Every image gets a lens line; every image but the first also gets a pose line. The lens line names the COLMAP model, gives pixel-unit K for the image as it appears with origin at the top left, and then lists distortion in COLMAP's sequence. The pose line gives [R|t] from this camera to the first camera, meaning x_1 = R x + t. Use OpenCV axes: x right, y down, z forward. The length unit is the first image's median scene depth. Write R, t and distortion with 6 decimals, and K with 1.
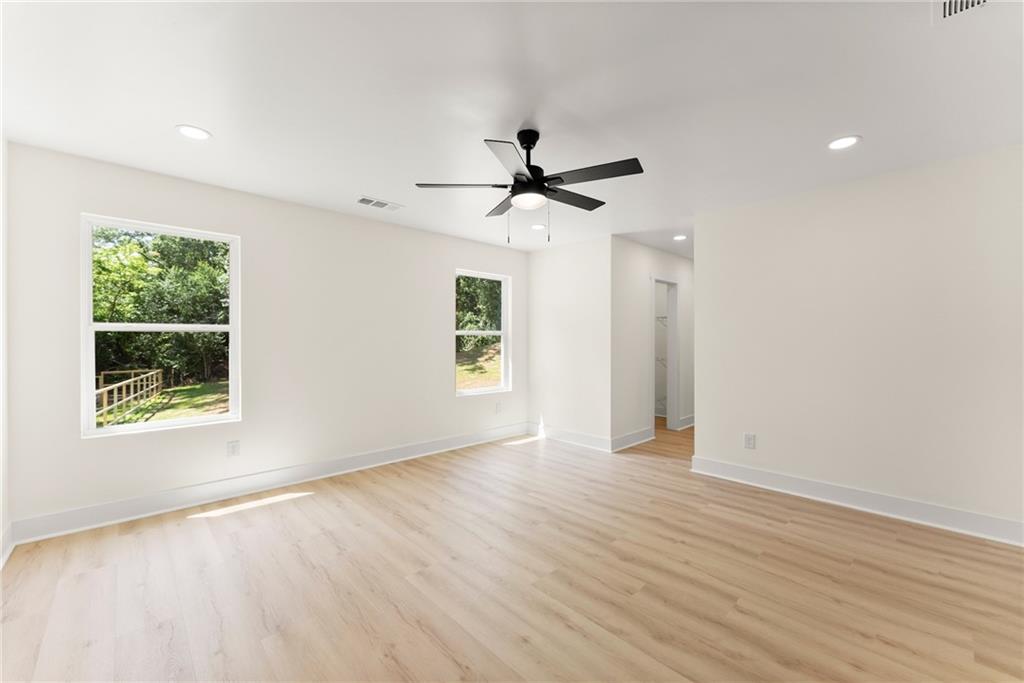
lens RADIAL K [[411.5, 0, 503.0], [0, 411.5, 342.1], [0, 0, 1]] dist [0.003094, -0.001223]
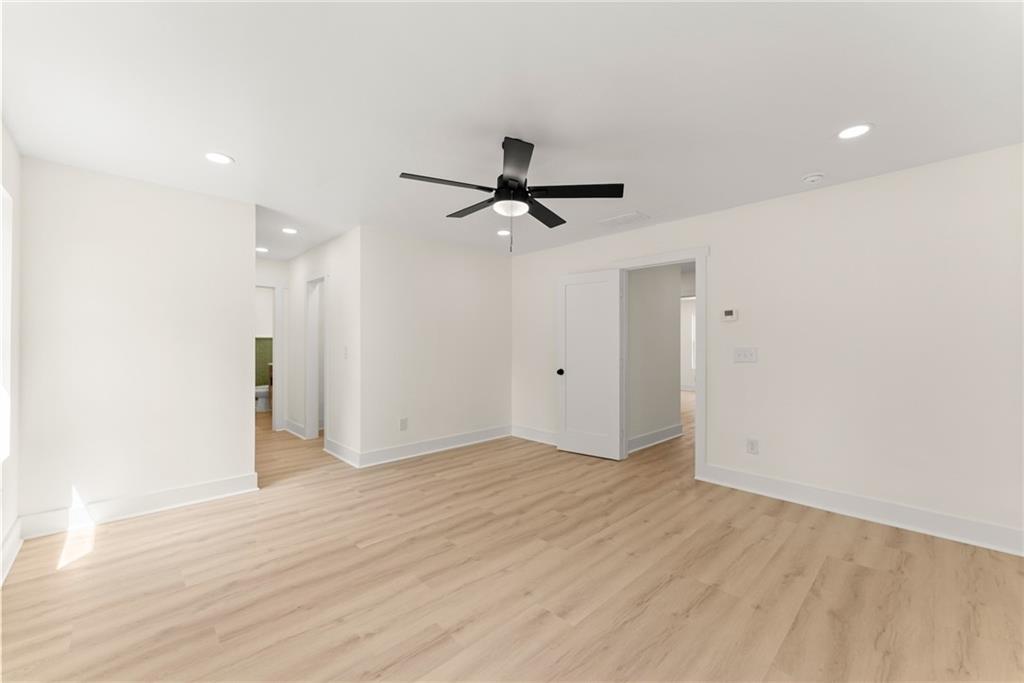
lens RADIAL K [[411.5, 0, 512.2], [0, 411.5, 345.8], [0, 0, 1]] dist [0.003094, -0.001223]
pose [[-0.022197, -0.006676, 0.999731, -0.656351], [0.002001, 0.999975, 0.006722, -0.004824], [-0.999752, 0.002150, -0.022183, 0.697270]]
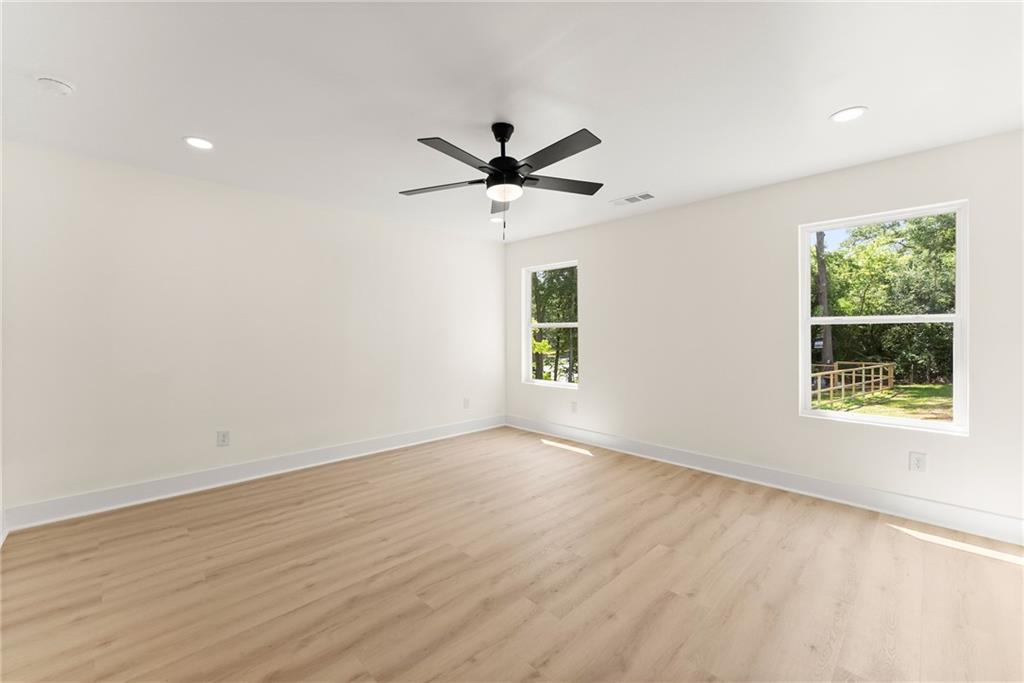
lens RADIAL K [[411.5, 0, 507.4], [0, 411.5, 336.9], [0, 0, 1]] dist [0.003094, -0.001223]
pose [[0.025394, 0.008521, -0.999641, 0.726643], [-0.003202, 0.999959, 0.008443, -0.001305], [0.999672, 0.002987, 0.025420, 0.673064]]
